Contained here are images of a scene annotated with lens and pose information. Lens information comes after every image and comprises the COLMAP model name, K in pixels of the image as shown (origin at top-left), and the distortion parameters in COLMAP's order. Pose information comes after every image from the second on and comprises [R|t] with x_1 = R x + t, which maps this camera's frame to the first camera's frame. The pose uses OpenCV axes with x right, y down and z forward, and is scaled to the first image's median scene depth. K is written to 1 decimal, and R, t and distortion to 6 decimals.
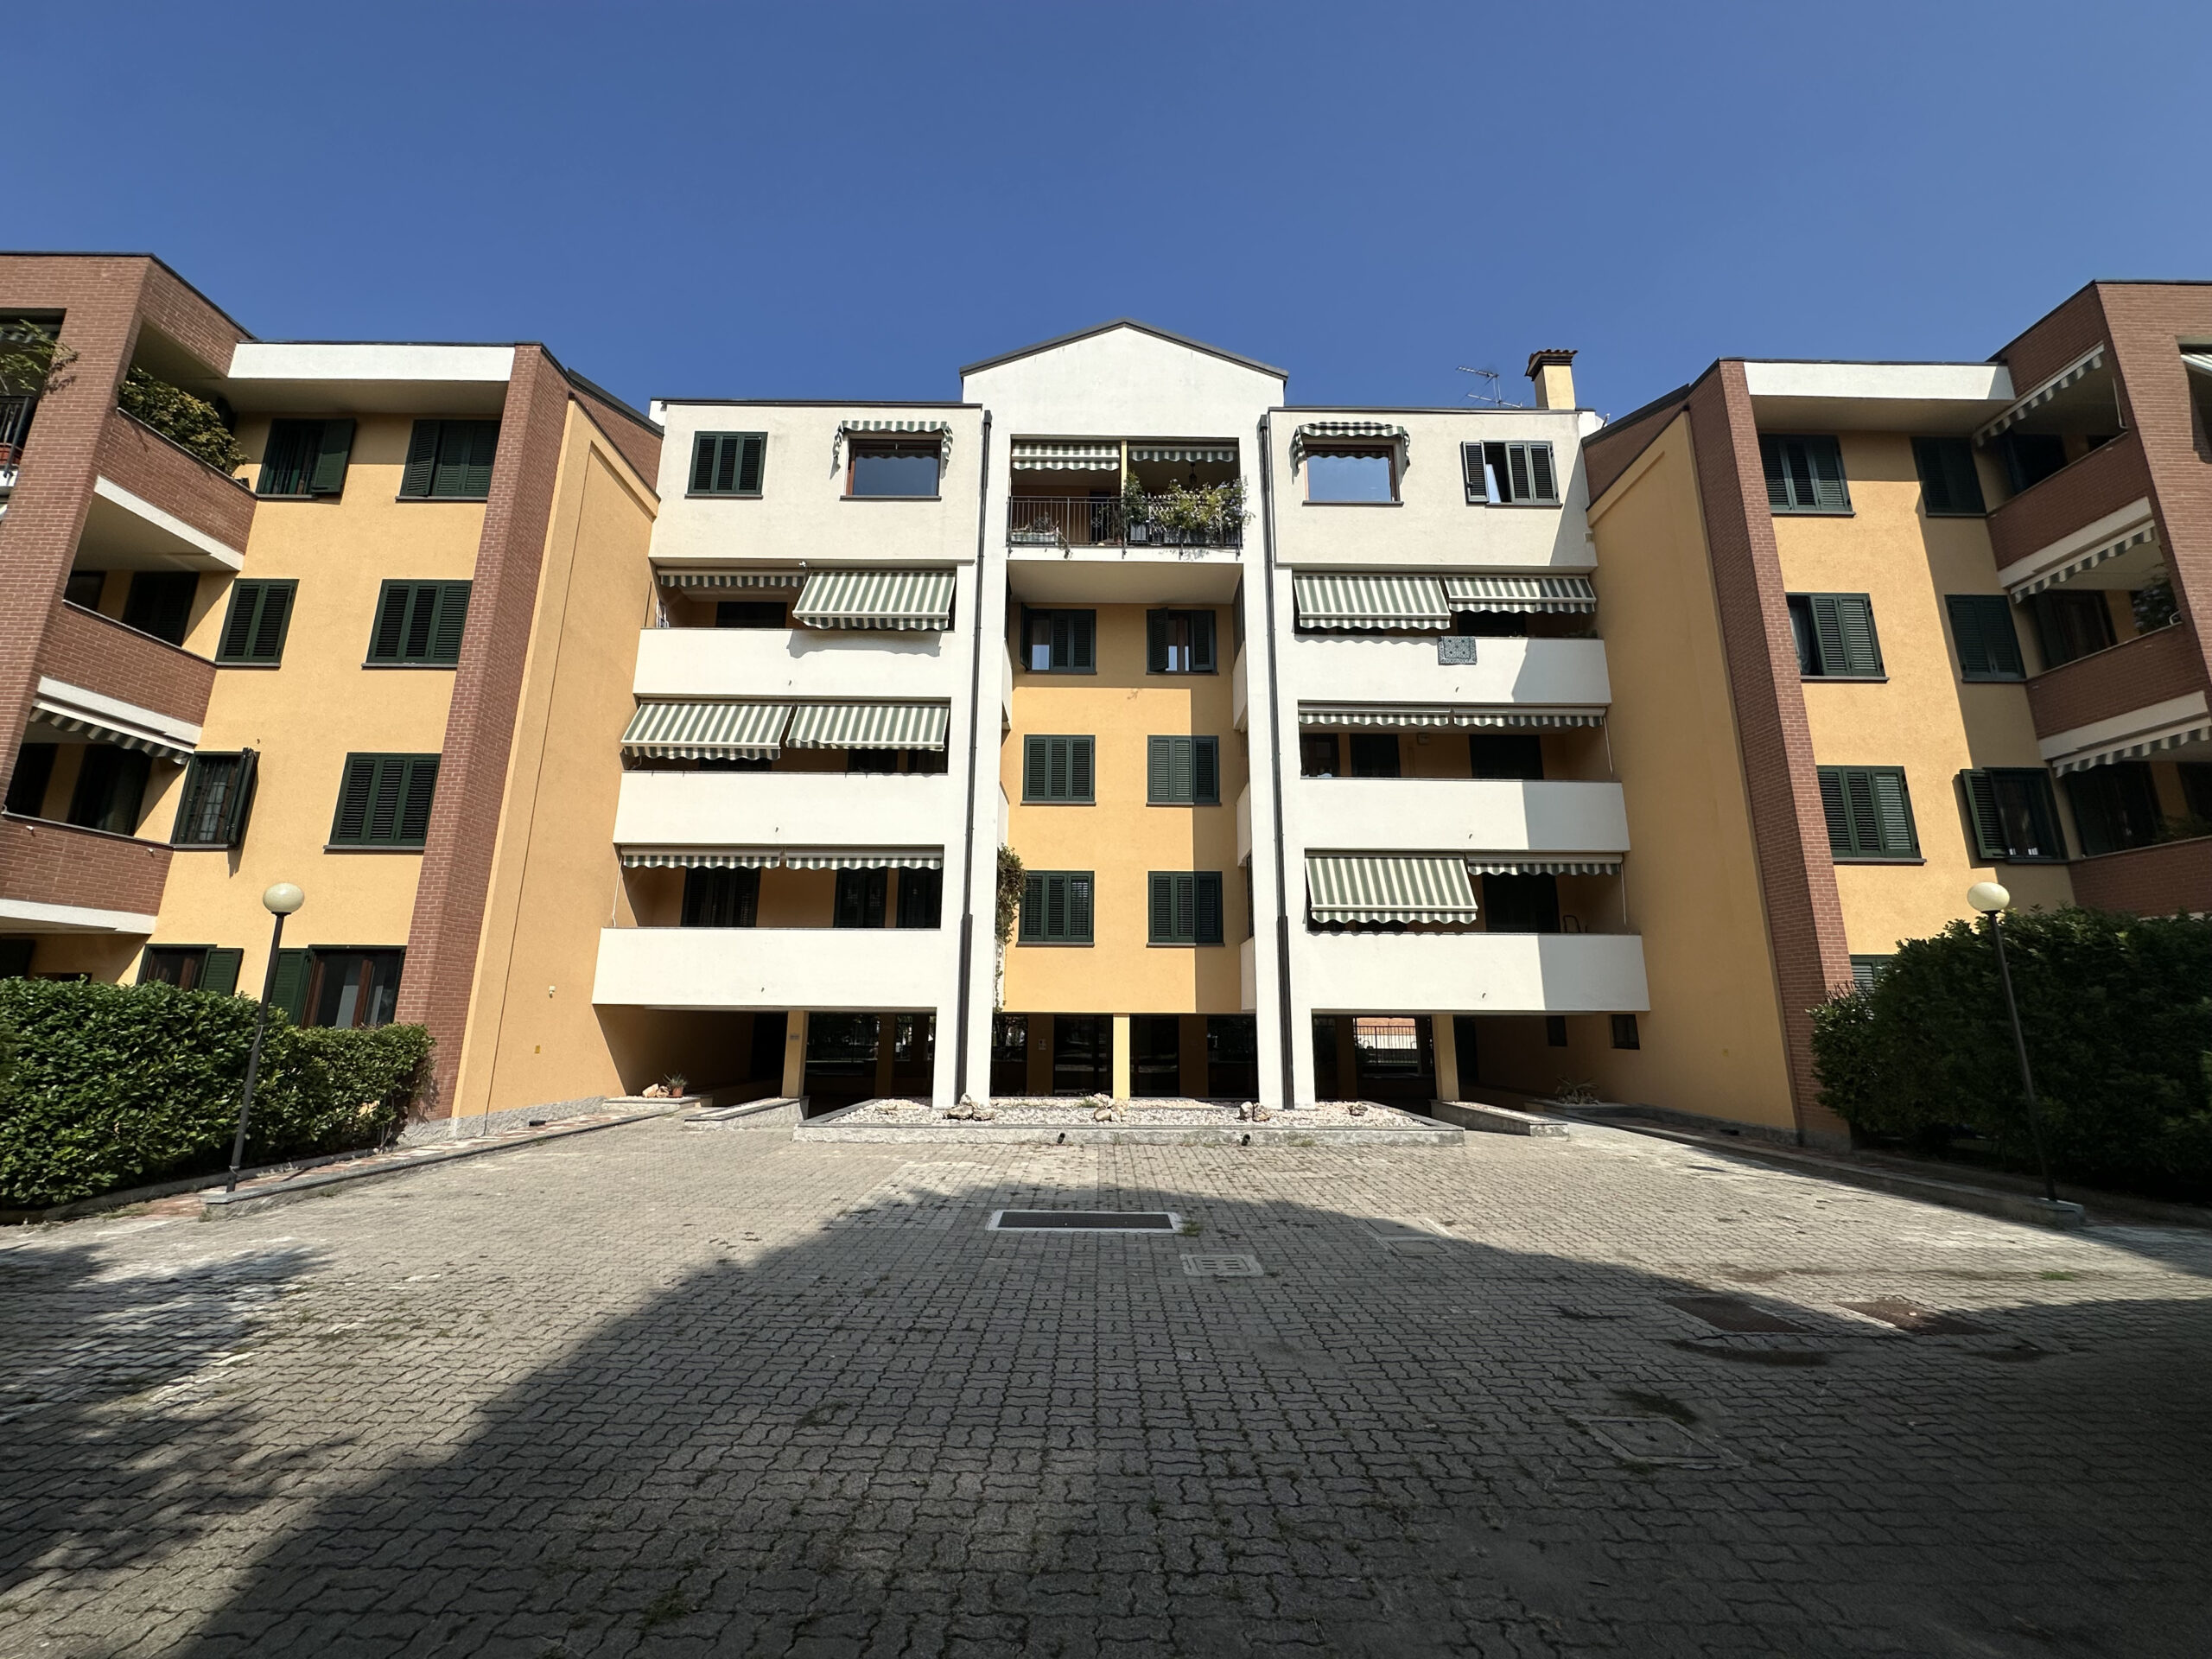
lens RADIAL K [[883.1, 0, 1106.9], [0, 883.1, 827.7], [0, 0, 1]] dist [-0.006076, 0.001307]
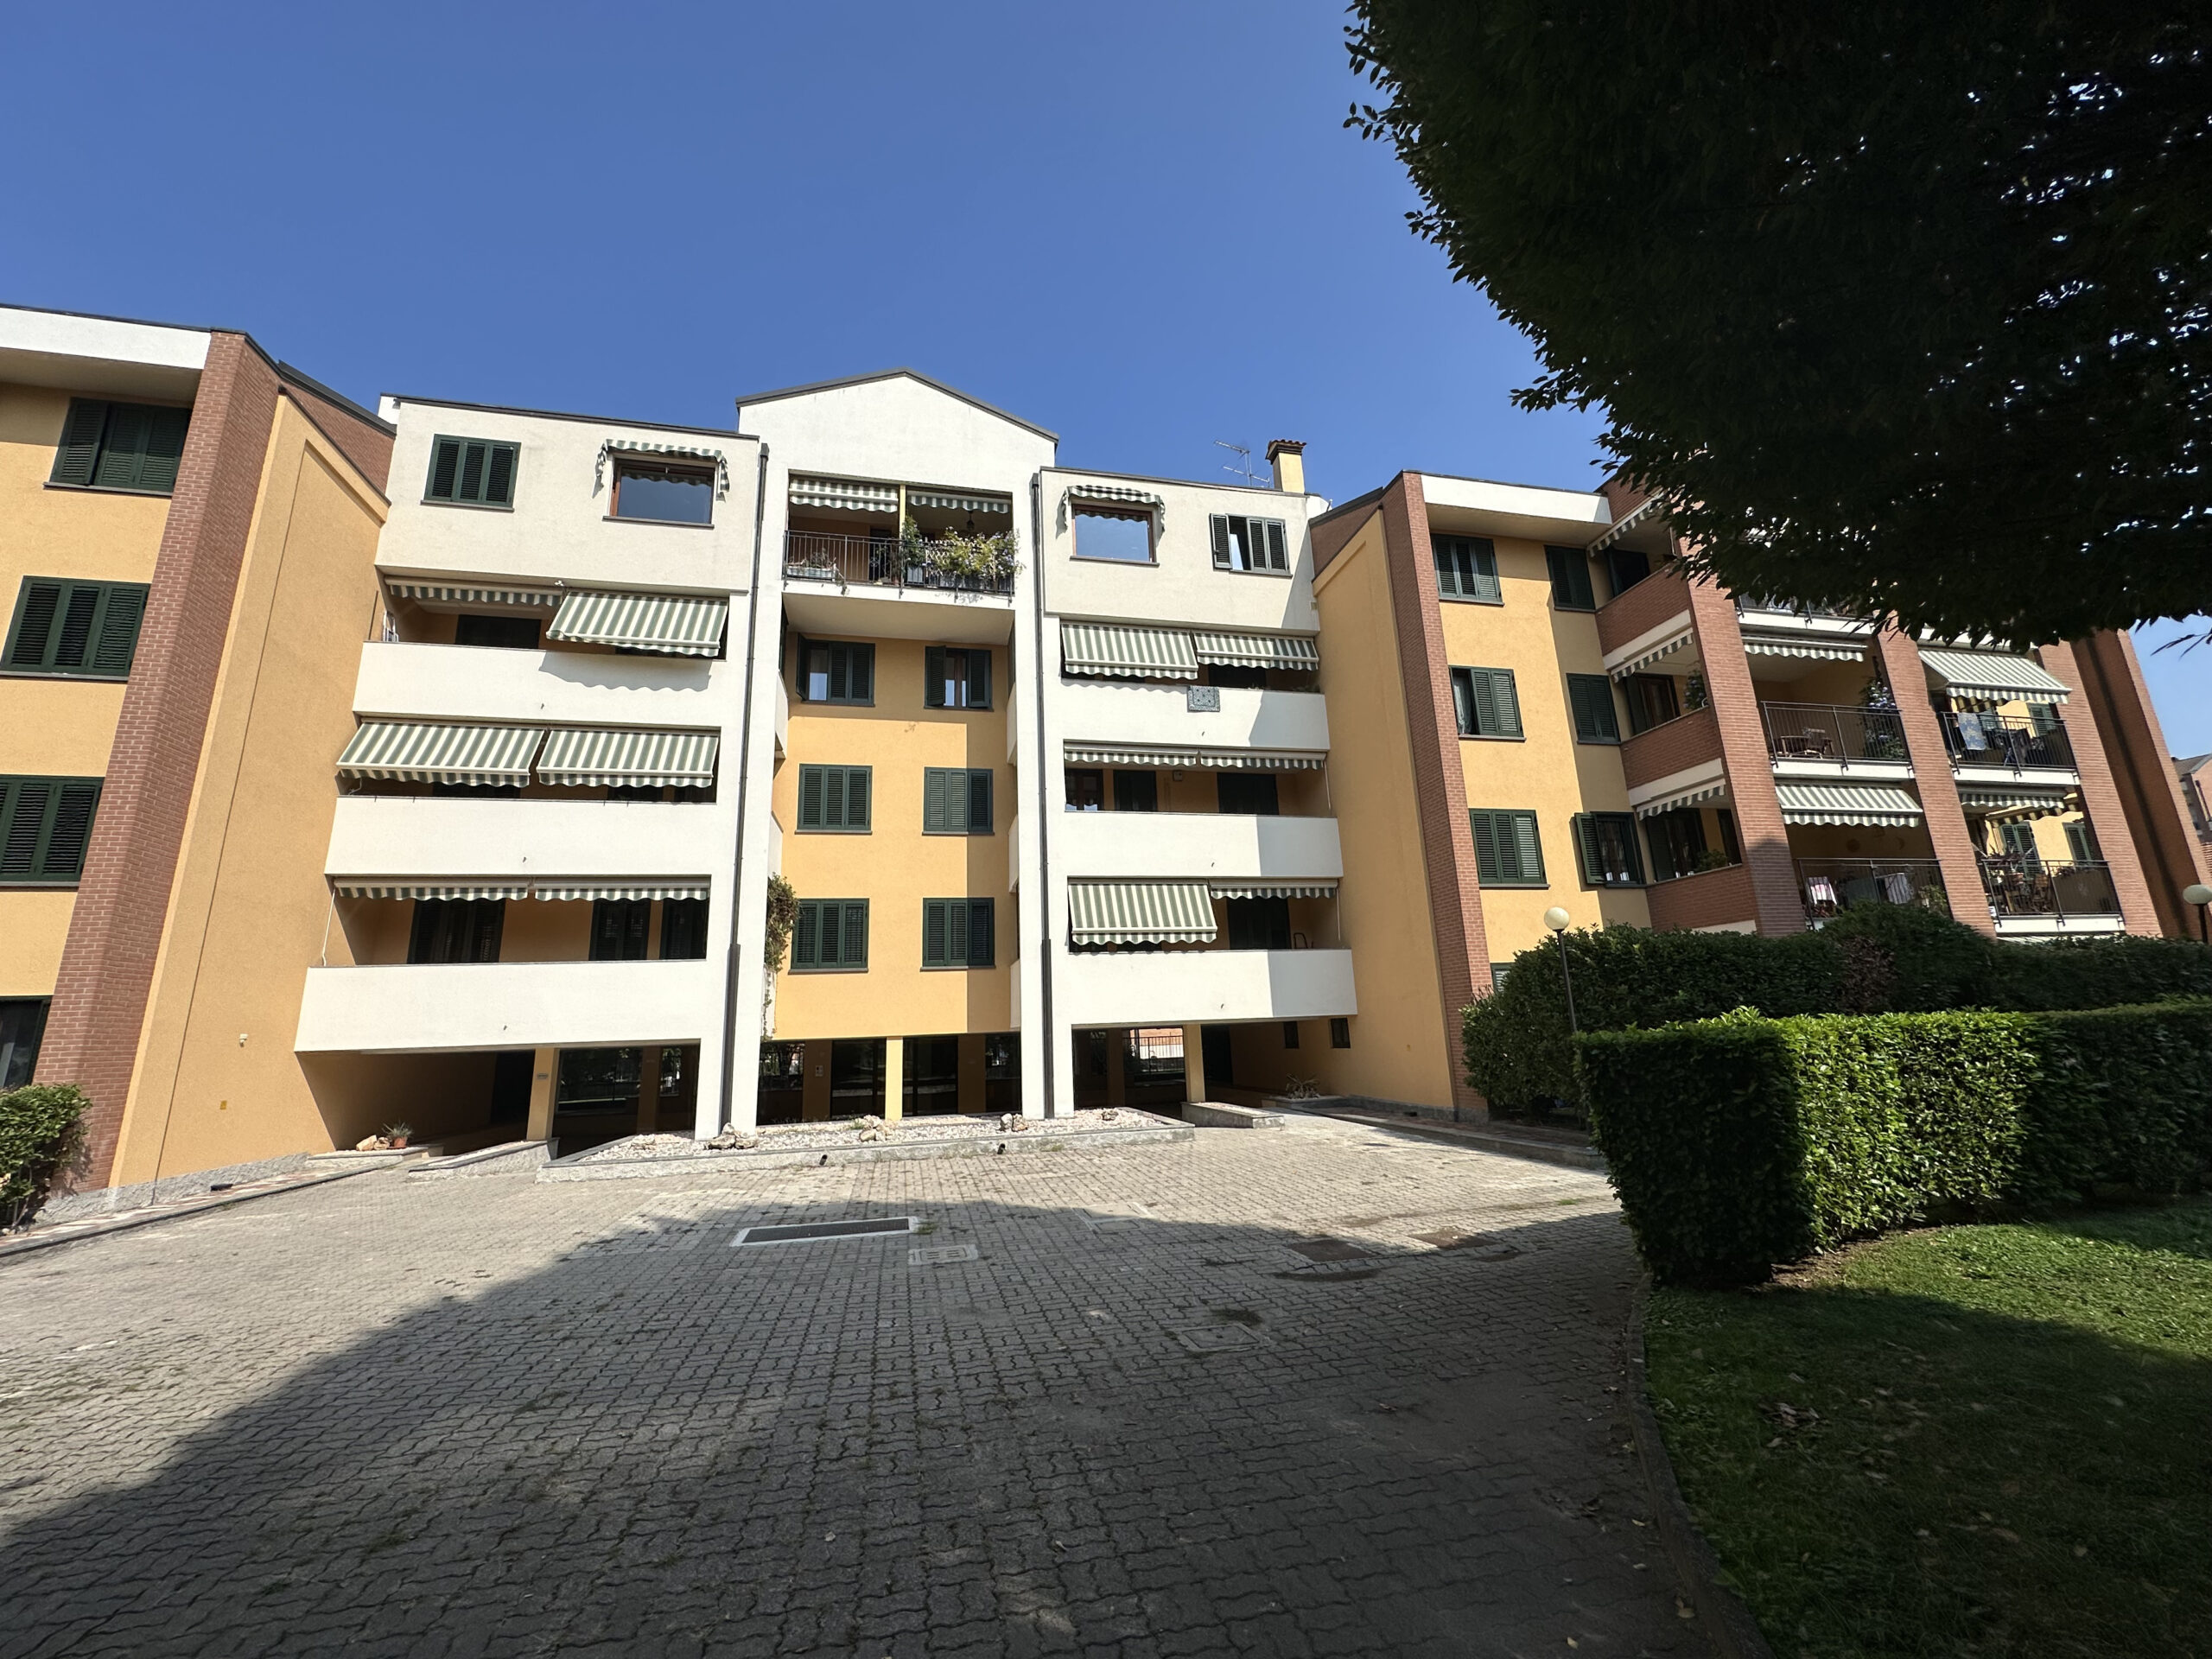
lens RADIAL K [[885.6, 0, 1108.5], [0, 885.6, 826.9], [0, 0, 1]] dist [-0.004938, 0.001021]
pose [[0.976017, 0.006880, 0.217587, 0.039982], [-0.002632, 0.999800, -0.019807, -0.017658], [-0.217680, 0.018760, 0.975840, -0.083826]]
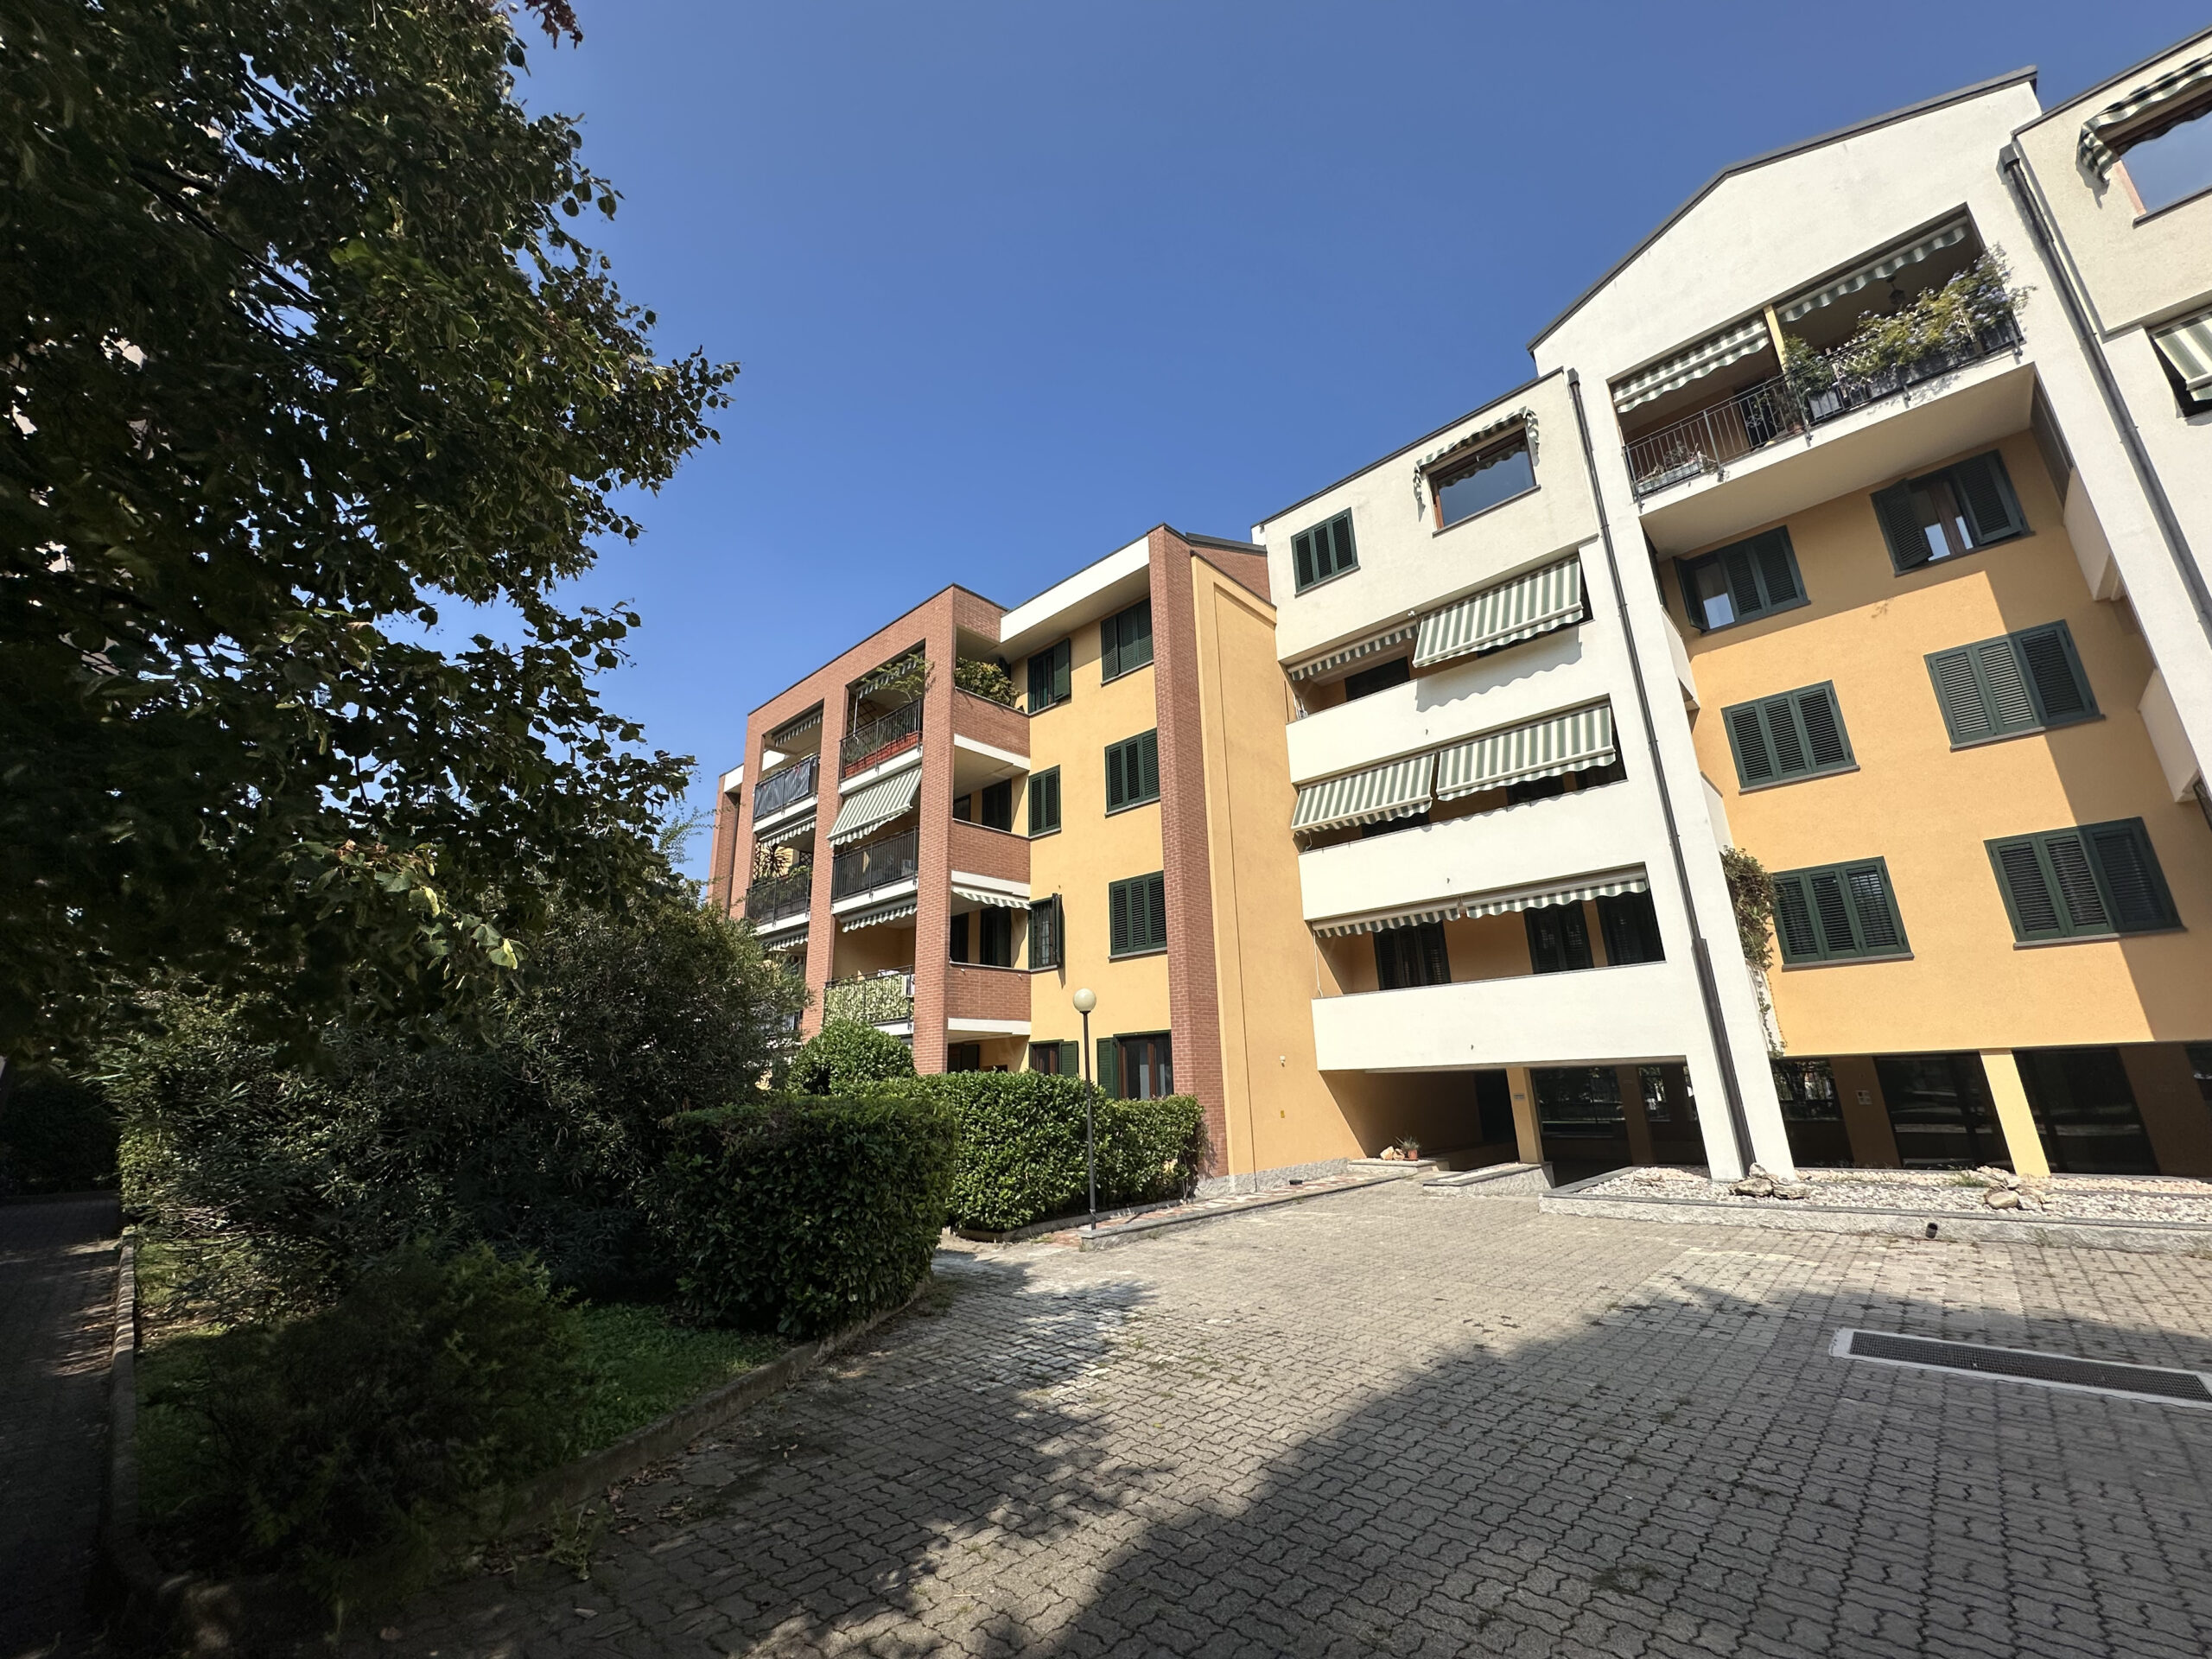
lens RADIAL K [[883.1, 0, 1106.9], [0, 883.1, 827.7], [0, 0, 1]] dist [-0.006076, 0.001307]
pose [[0.722897, -0.224061, -0.653618, 0.002804], [0.182441, 0.974288, -0.132208, 0.005931], [0.666435, -0.023674, 0.745187, 0.029785]]
